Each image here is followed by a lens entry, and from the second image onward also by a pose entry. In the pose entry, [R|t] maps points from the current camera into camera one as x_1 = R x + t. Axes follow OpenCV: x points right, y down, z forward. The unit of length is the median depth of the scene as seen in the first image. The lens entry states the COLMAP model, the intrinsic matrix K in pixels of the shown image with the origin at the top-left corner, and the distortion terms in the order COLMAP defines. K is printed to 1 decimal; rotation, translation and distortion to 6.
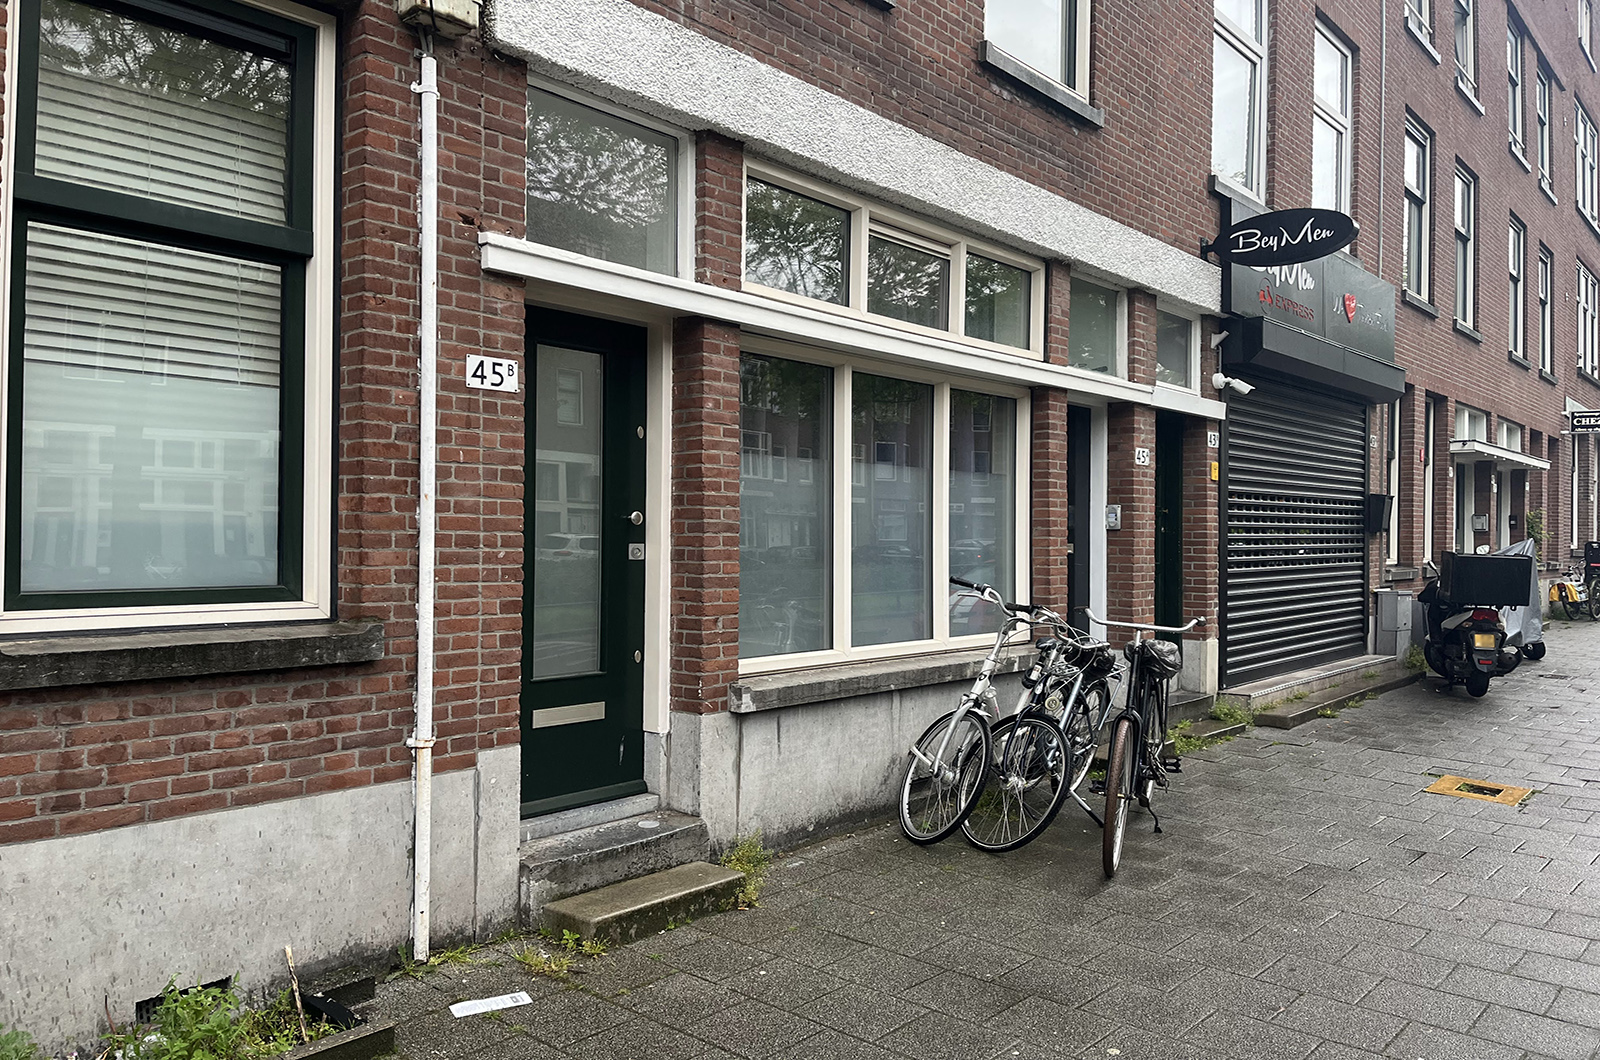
lens RADIAL K [[1207.8, 0, 805.3], [0, 1207.8, 533.0], [0, 0, 1]] dist [0.059610, -0.071895]
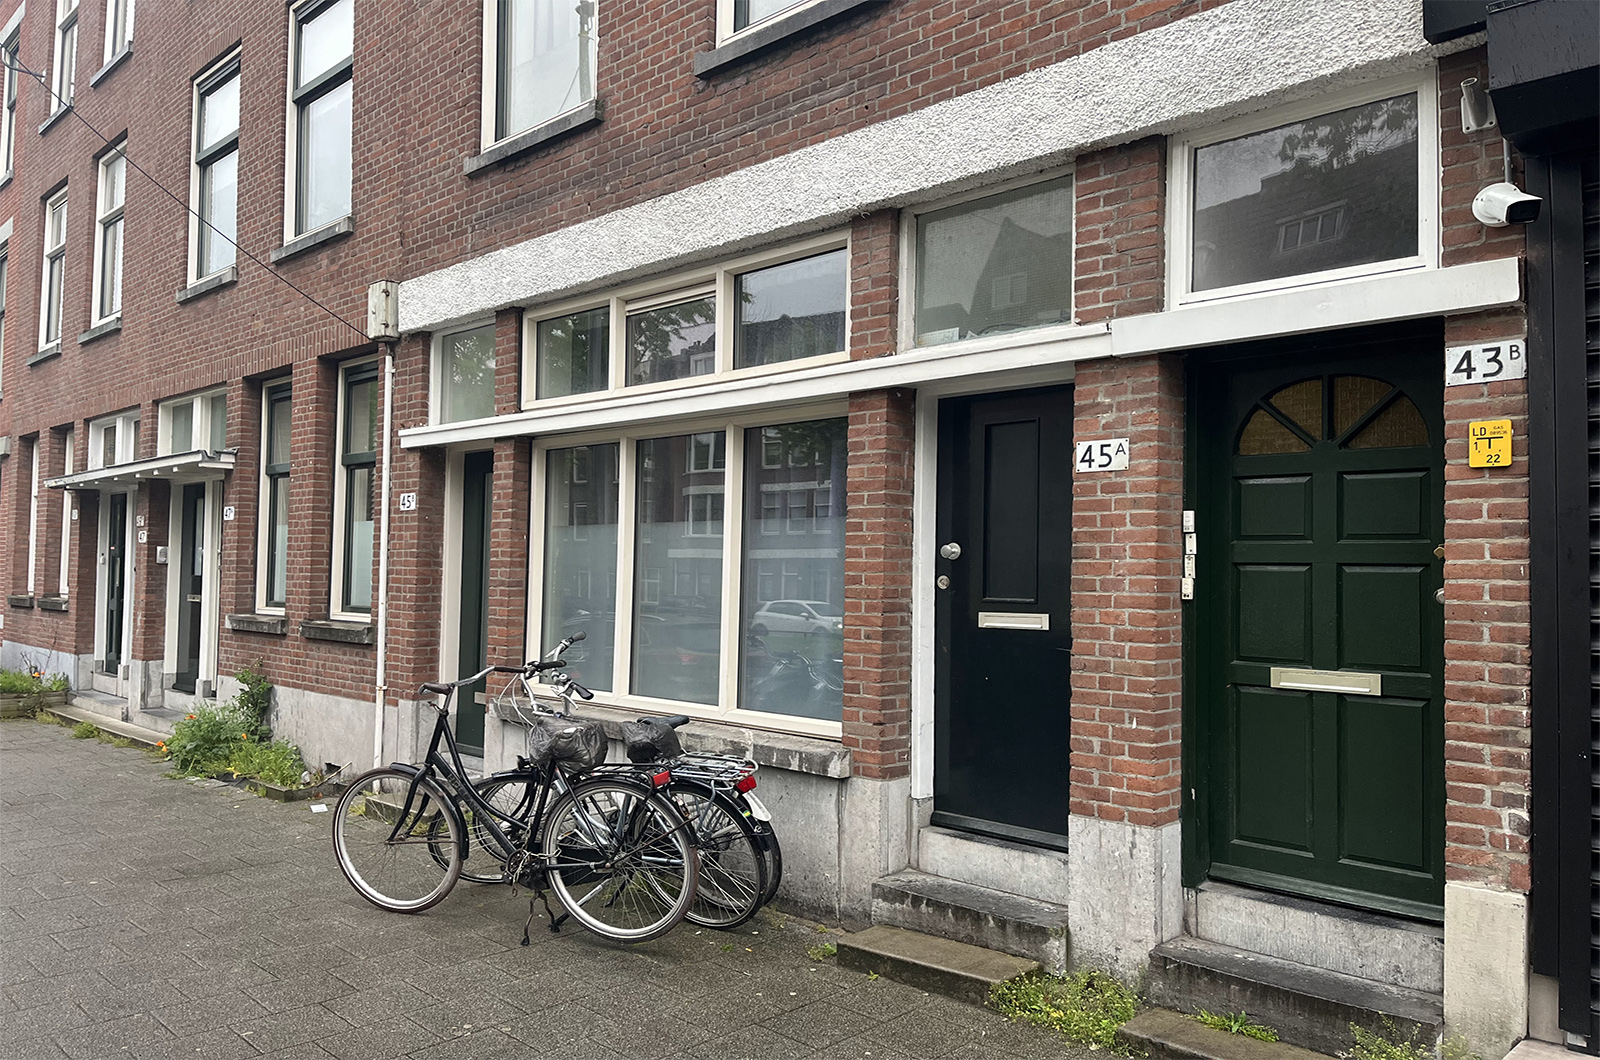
lens RADIAL K [[1207.8, 0, 805.3], [0, 1207.8, 533.0], [0, 0, 1]] dist [0.059610, -0.071895]
pose [[-0.077981, -0.042949, -0.996029, 1.318821], [-0.011971, 0.999040, -0.042142, -0.007518], [0.996883, 0.008637, -0.078420, 1.467484]]
